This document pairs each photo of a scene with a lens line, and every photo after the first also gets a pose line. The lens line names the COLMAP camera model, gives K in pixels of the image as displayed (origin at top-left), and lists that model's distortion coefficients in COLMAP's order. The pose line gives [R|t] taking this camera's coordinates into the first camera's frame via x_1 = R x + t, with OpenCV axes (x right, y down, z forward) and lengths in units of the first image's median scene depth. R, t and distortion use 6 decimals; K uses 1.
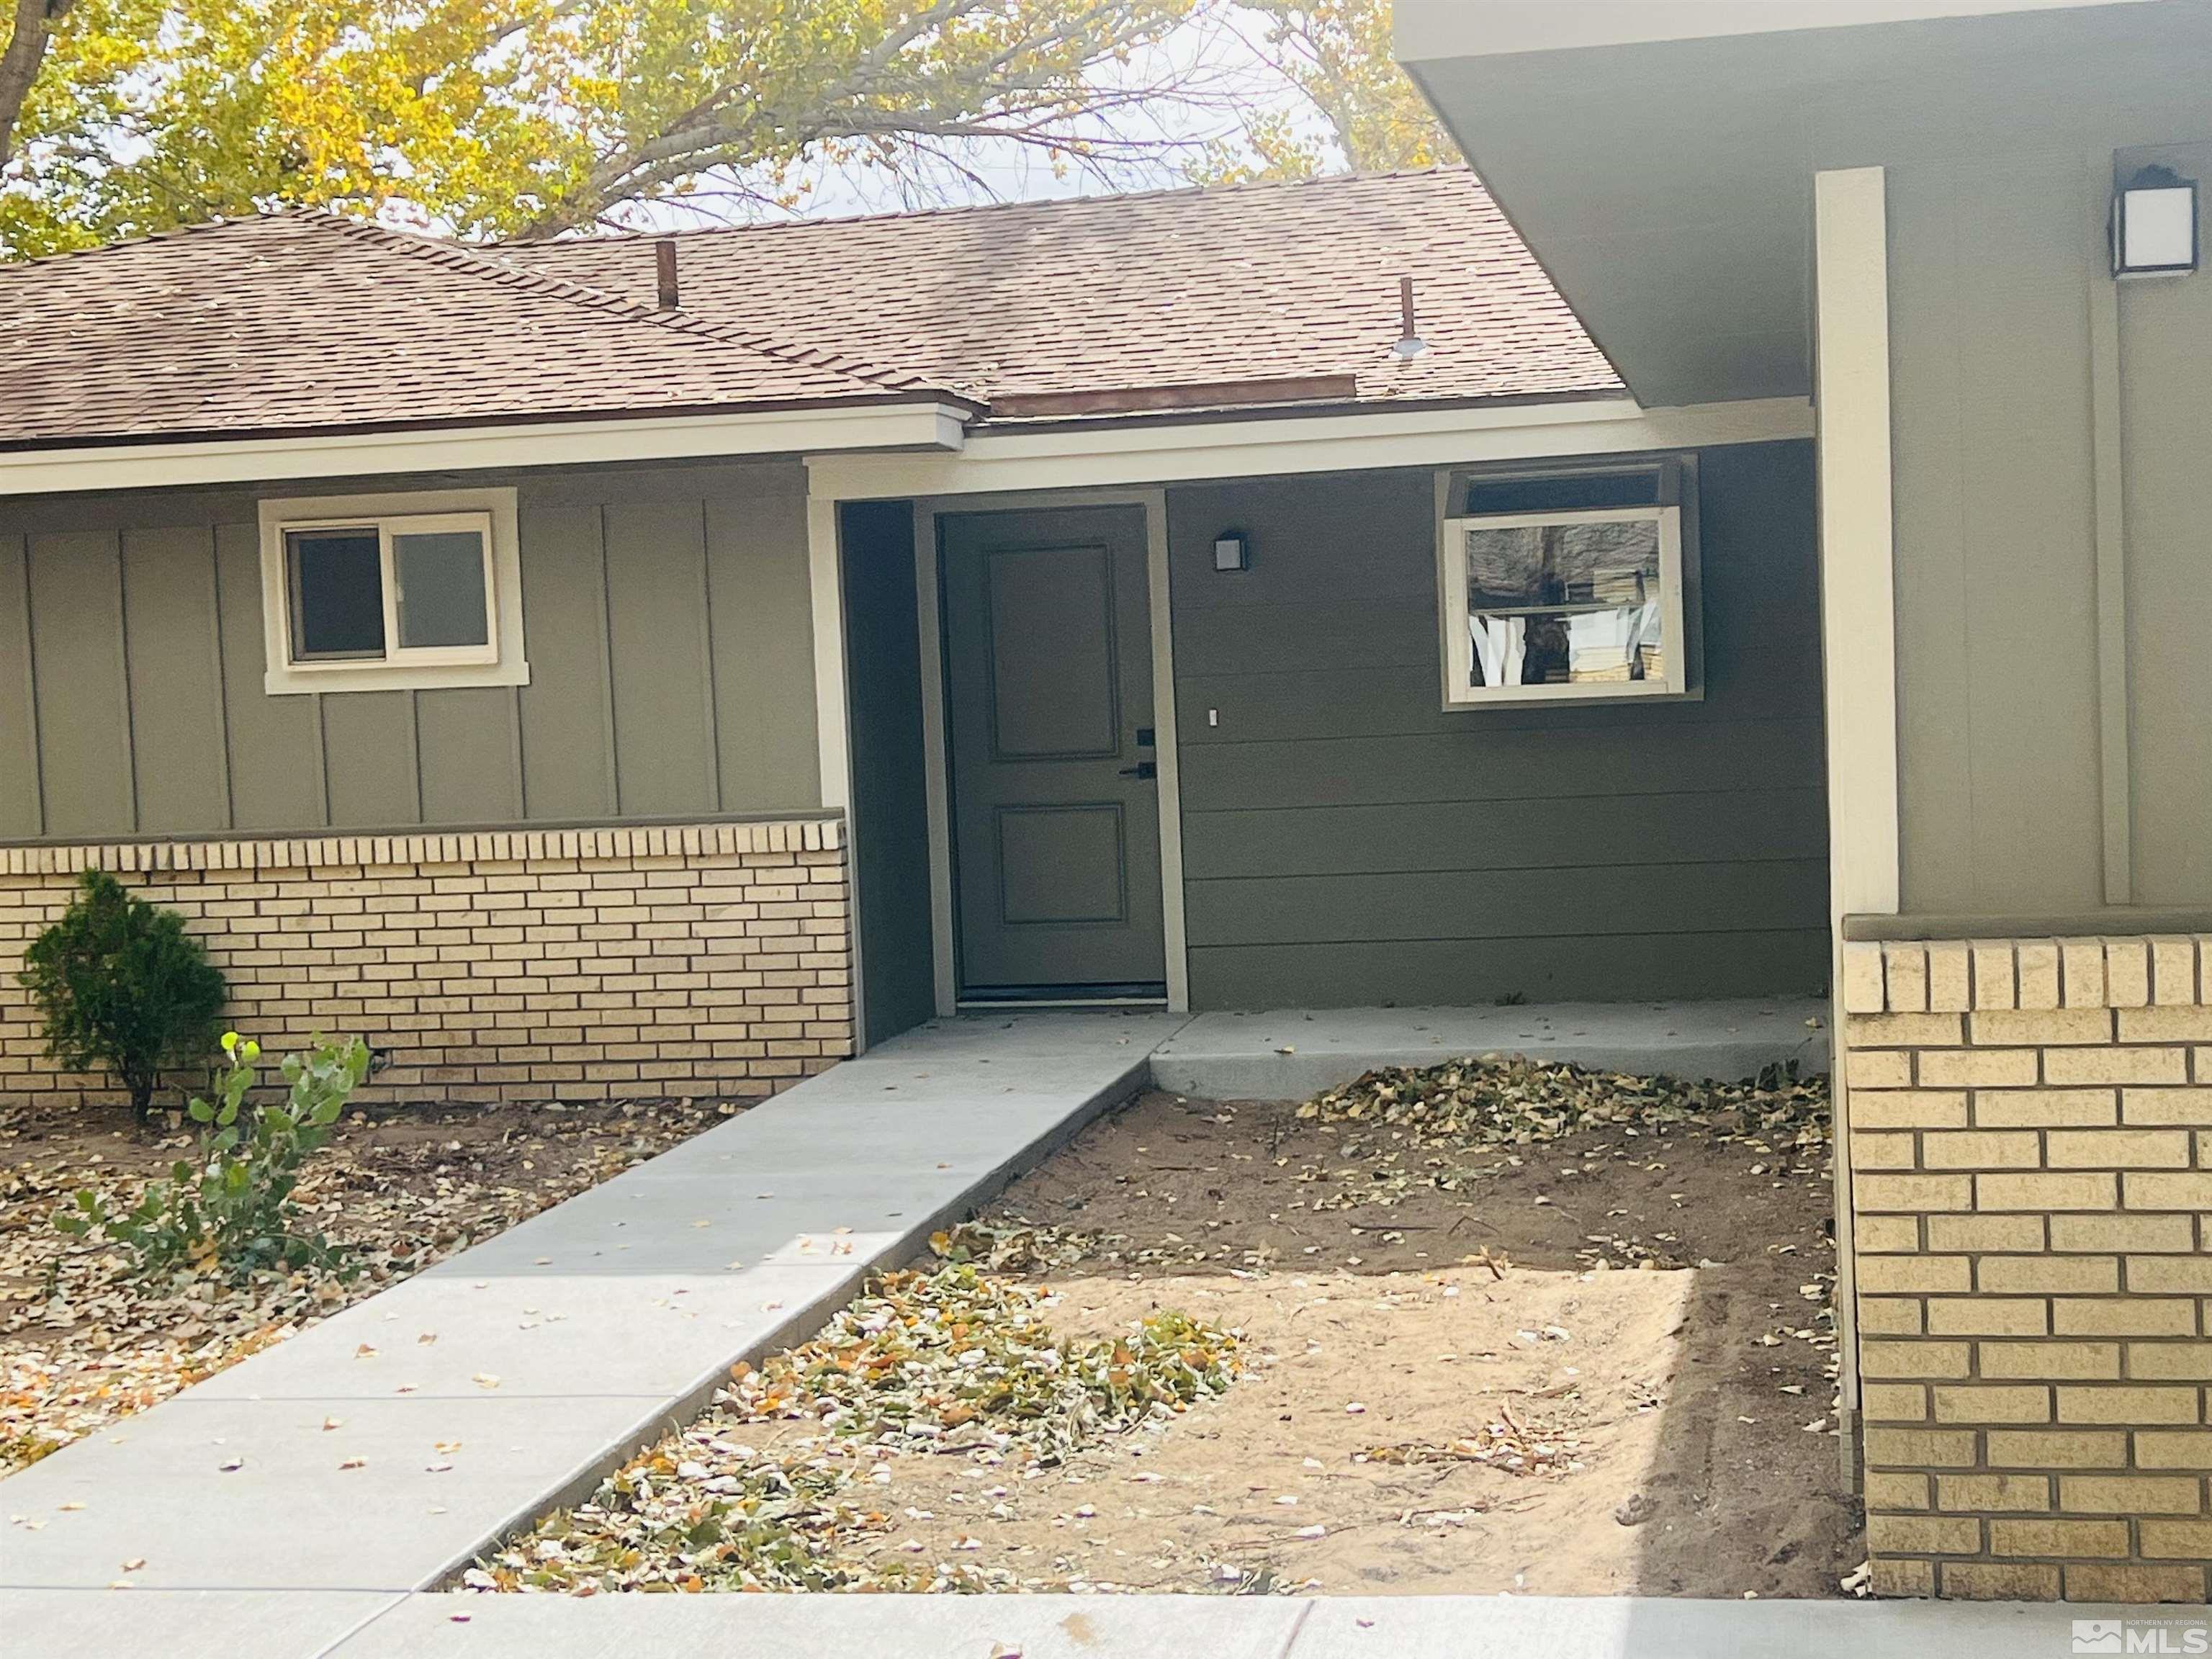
lens RADIAL K [[3300.9, 0, 1117.1], [0, 3300.9, 834.3], [0, 0, 1]] dist [0.210364, -0.692304]
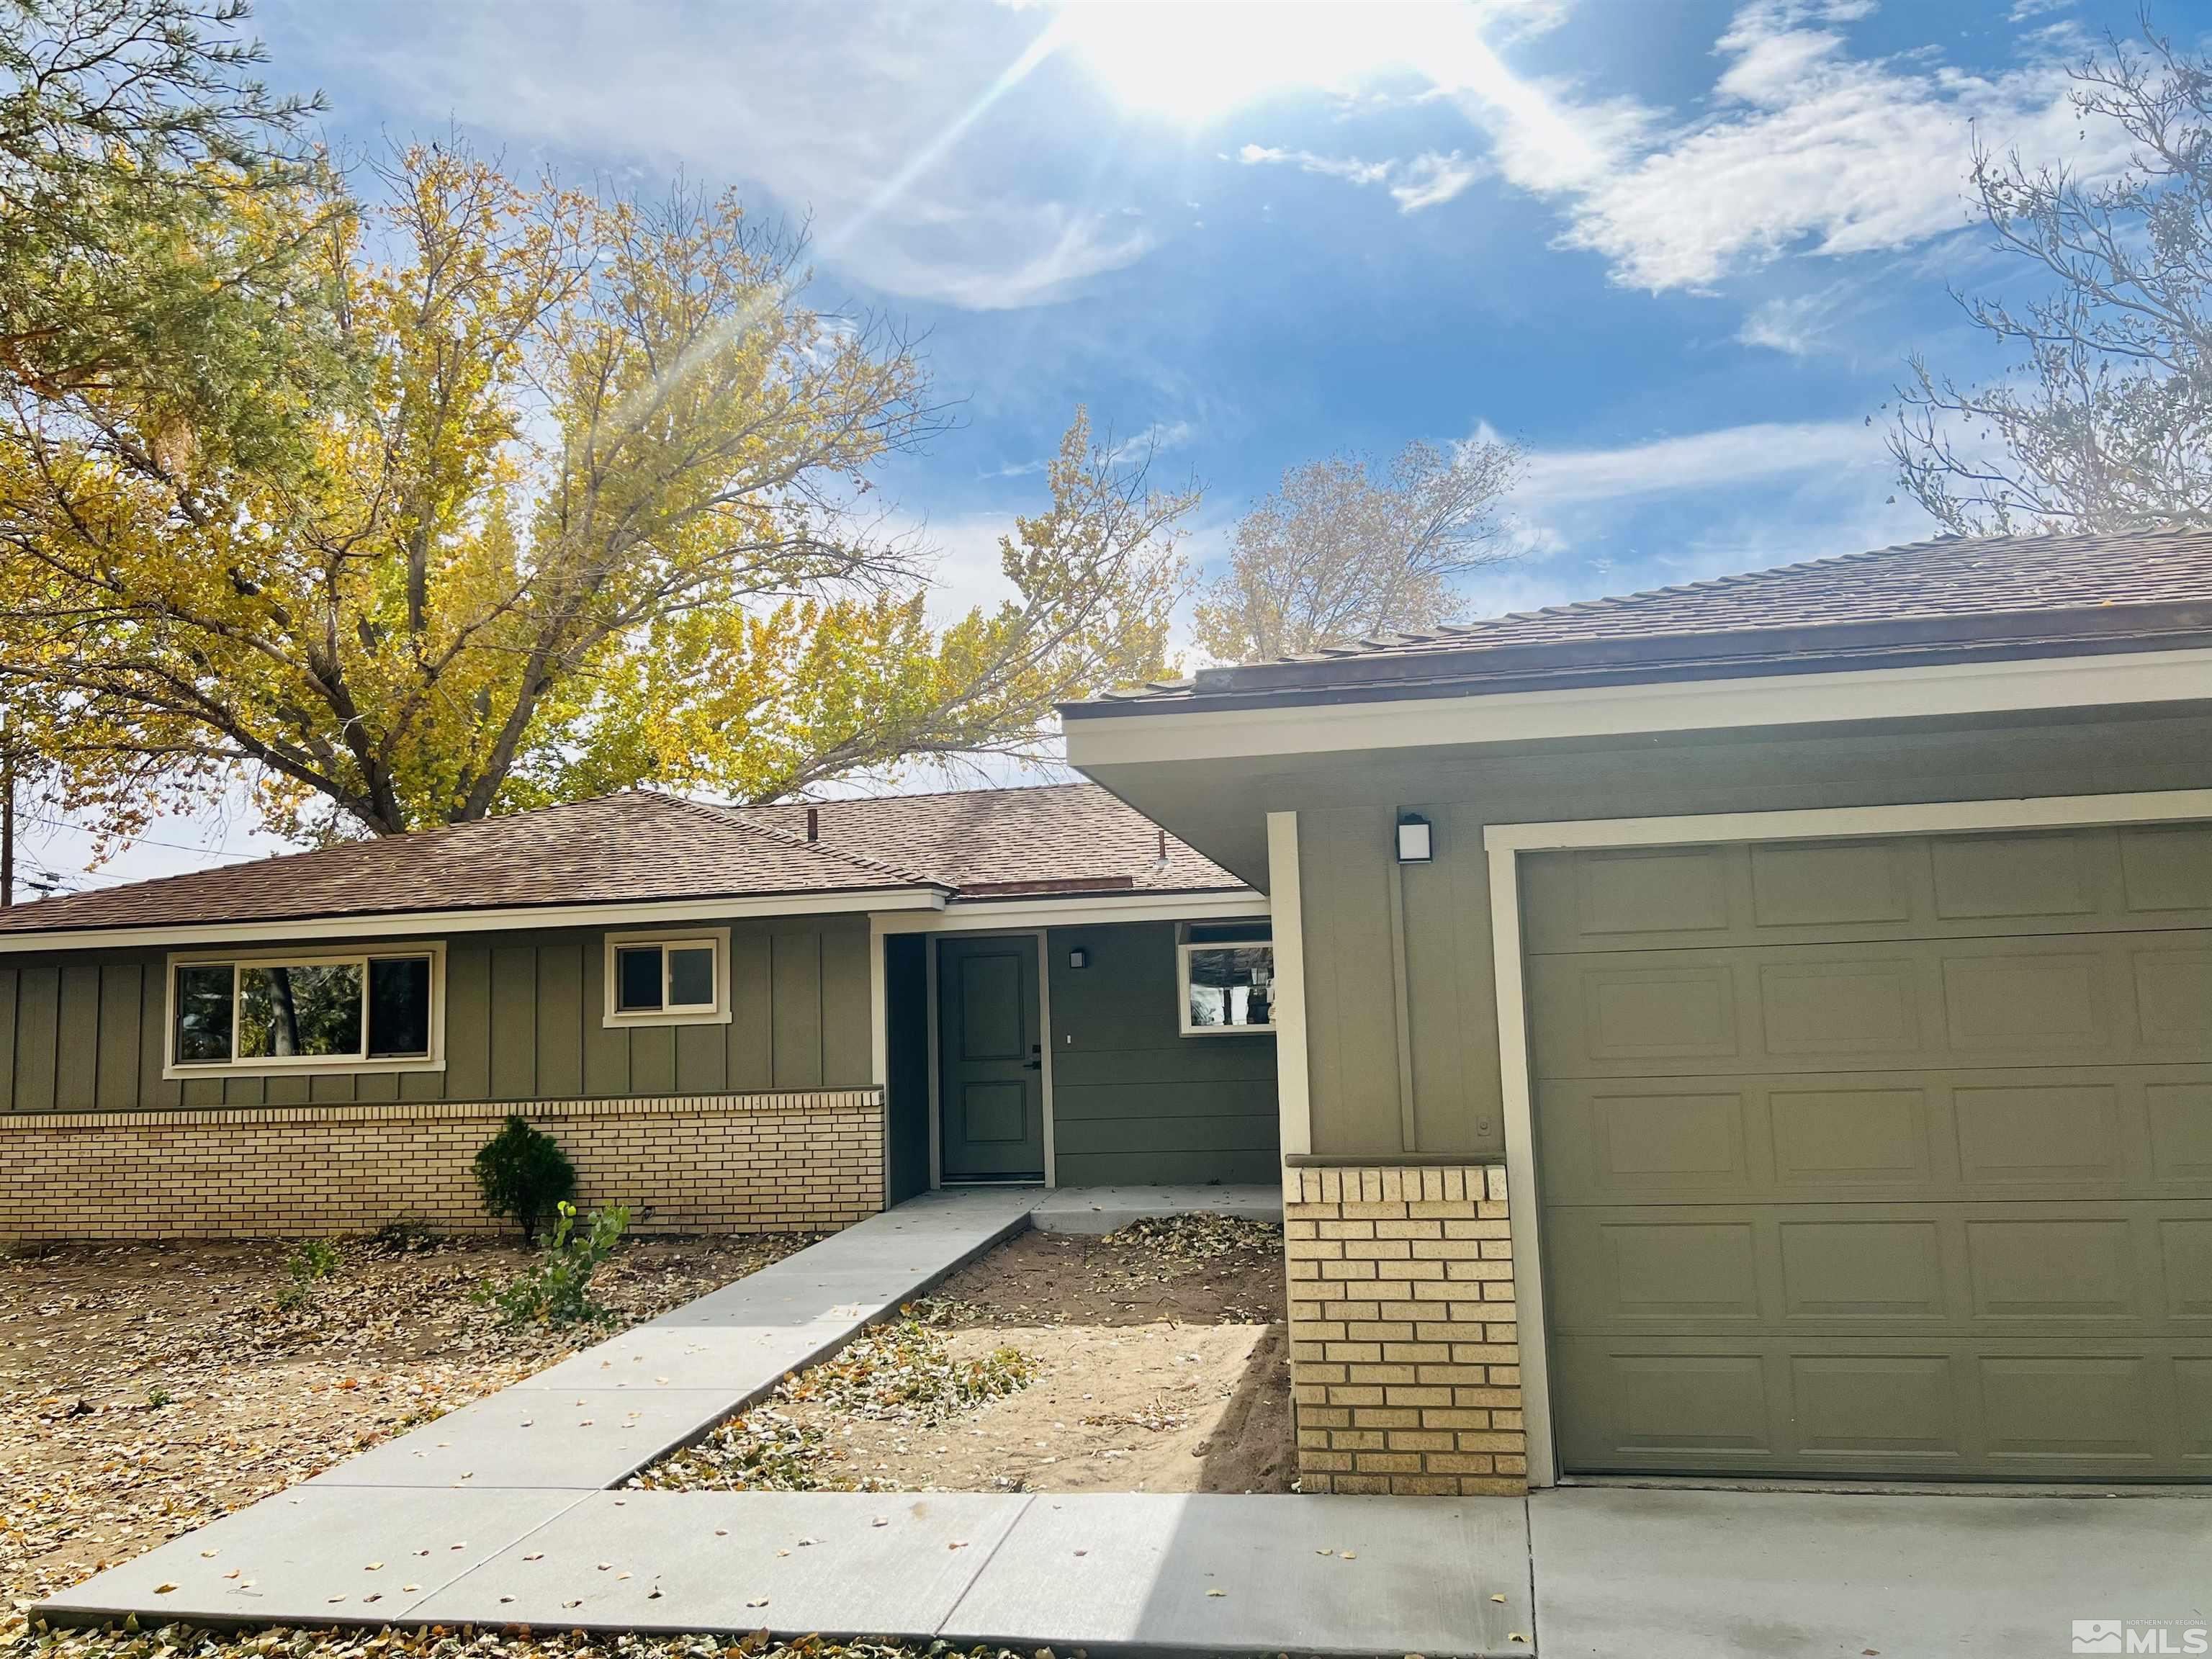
lens RADIAL K [[1641.7, 0, 1106.0], [0, 1641.7, 829.5], [0, 0, 1]] dist [0.146030, -0.374640]
pose [[0.999736, 0.010185, 0.020573, 0.032257], [-0.006884, 0.987955, -0.154590, -0.007092], [-0.021899, 0.154408, 0.987764, -0.031423]]
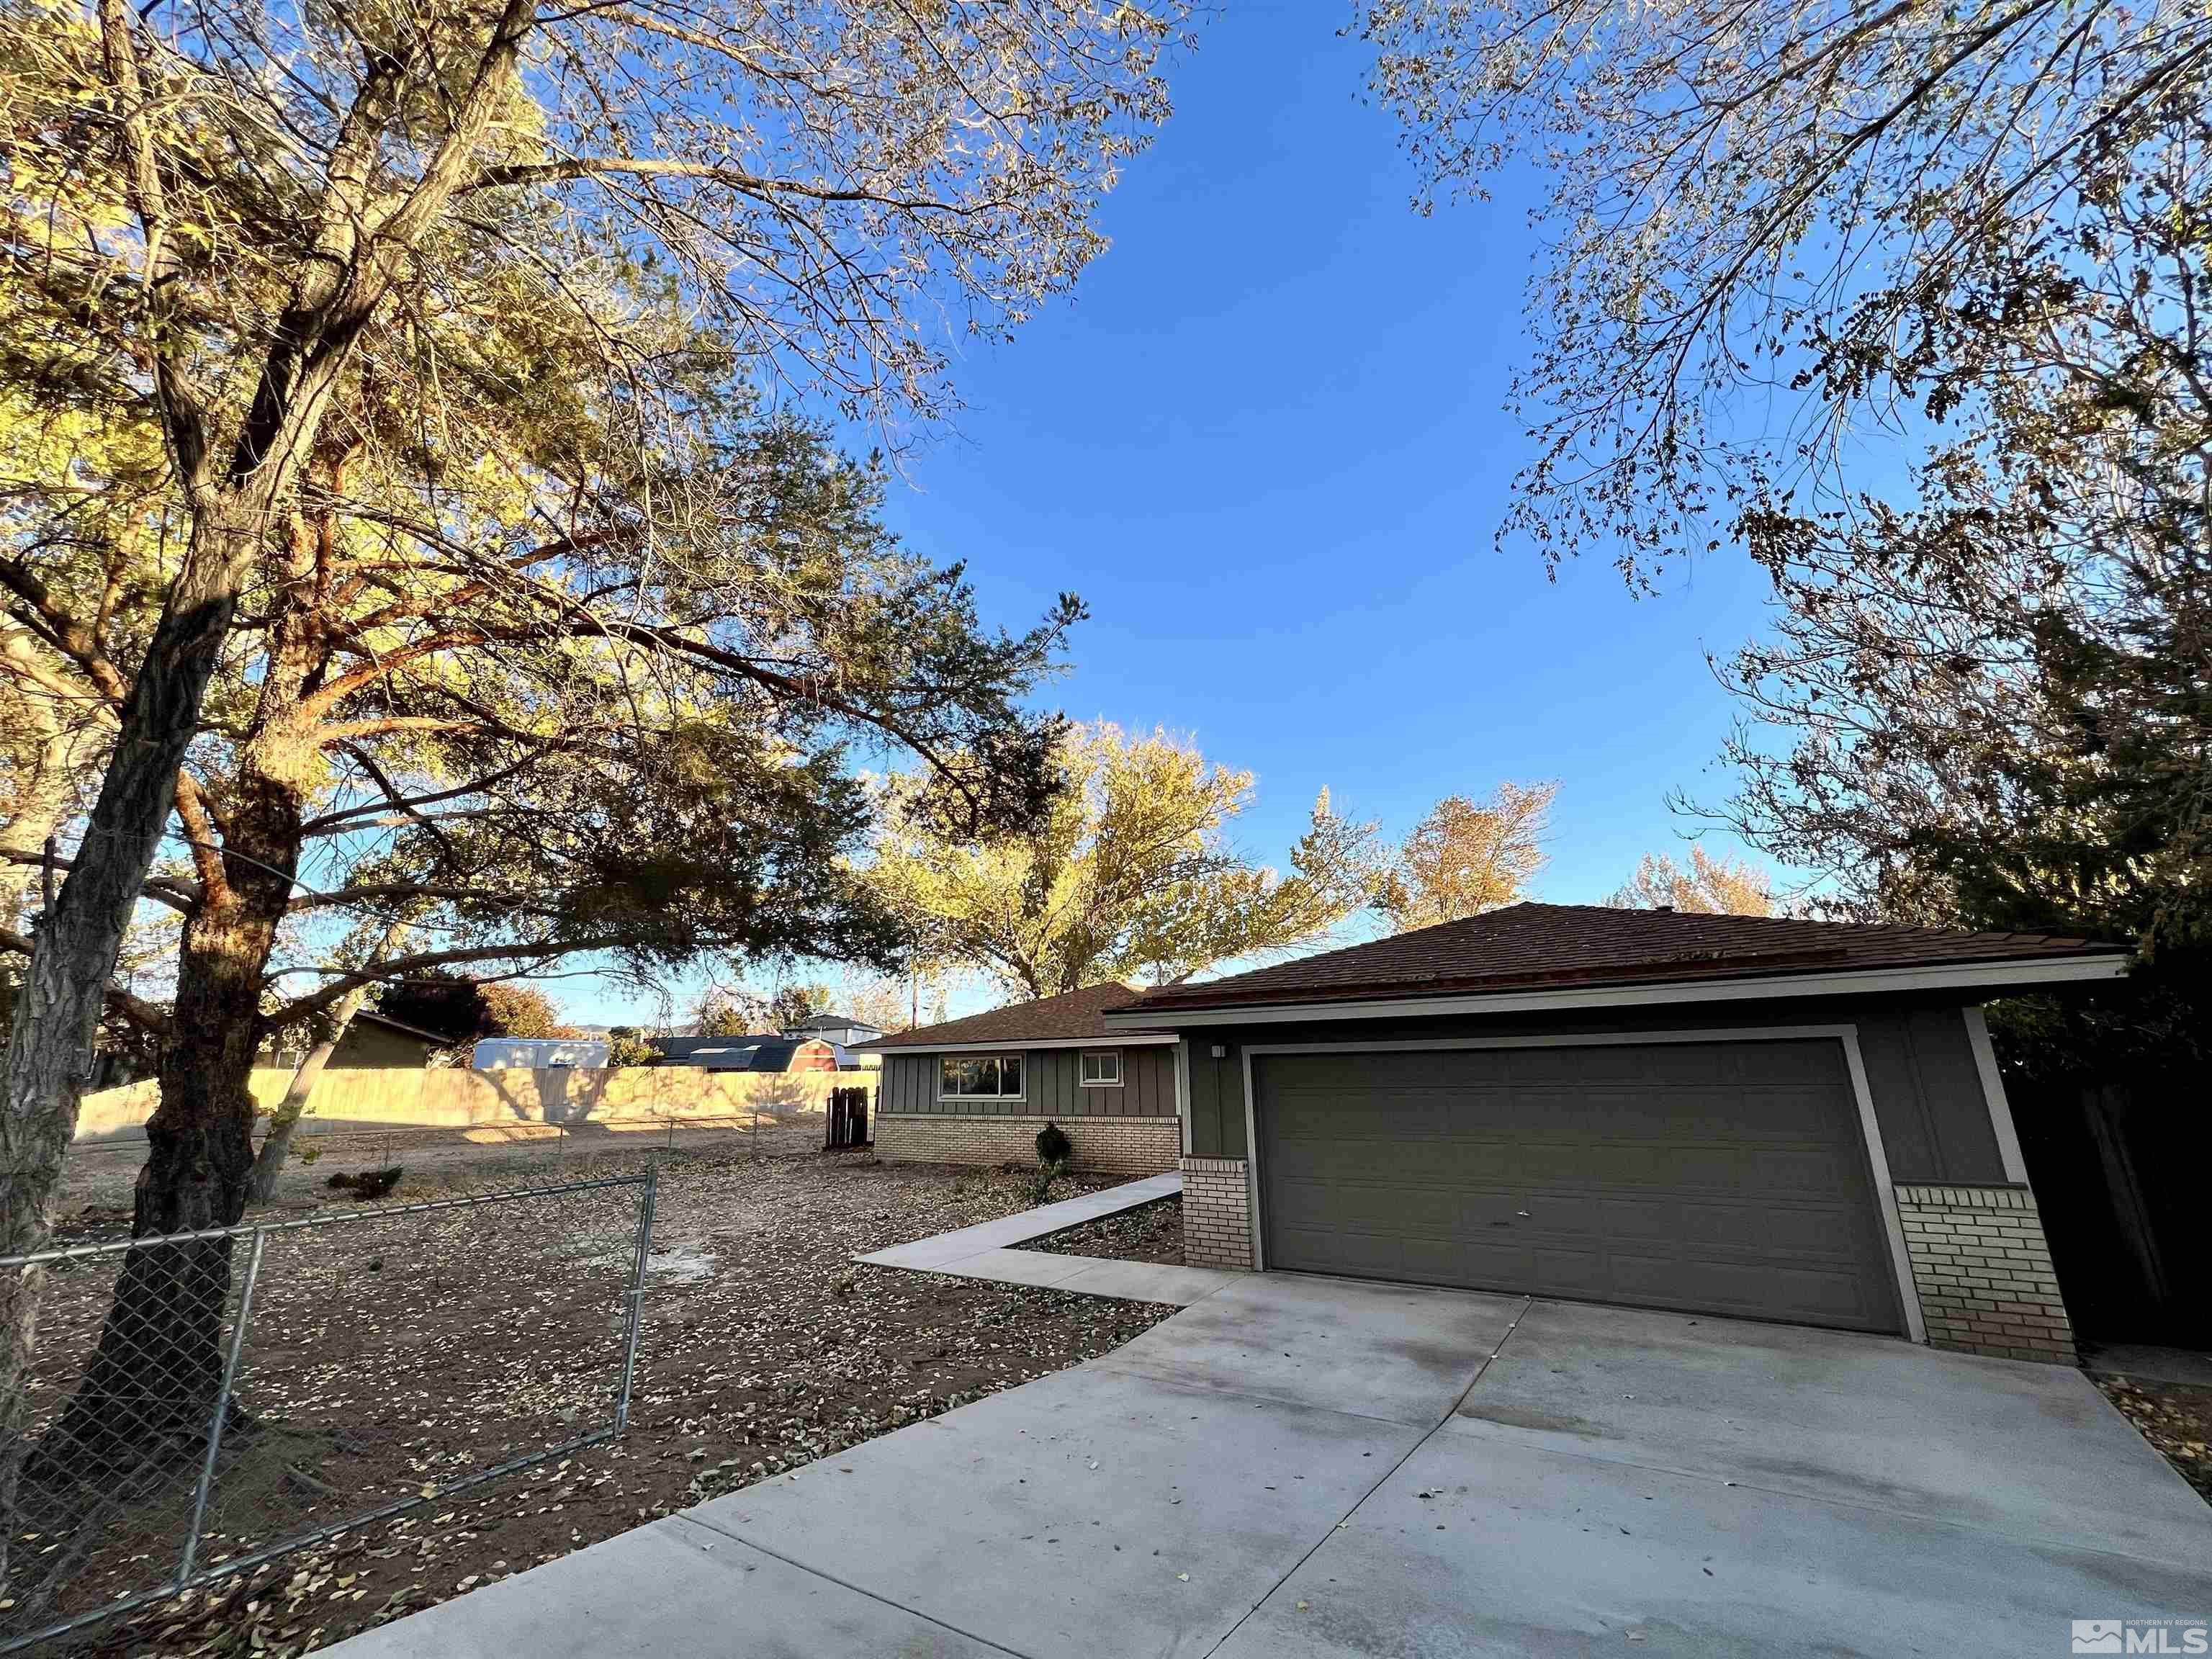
lens RADIAL K [[879.9, 0, 1106.0], [0, 879.9, 829.5], [0, 0, 1]] dist [-0.000650, -0.000202]
pose [[0.936983, -0.067877, -0.342719, 0.297487], [-0.035536, 0.957344, -0.286758, -0.036760], [0.347564, 0.280866, 0.894602, -0.348776]]
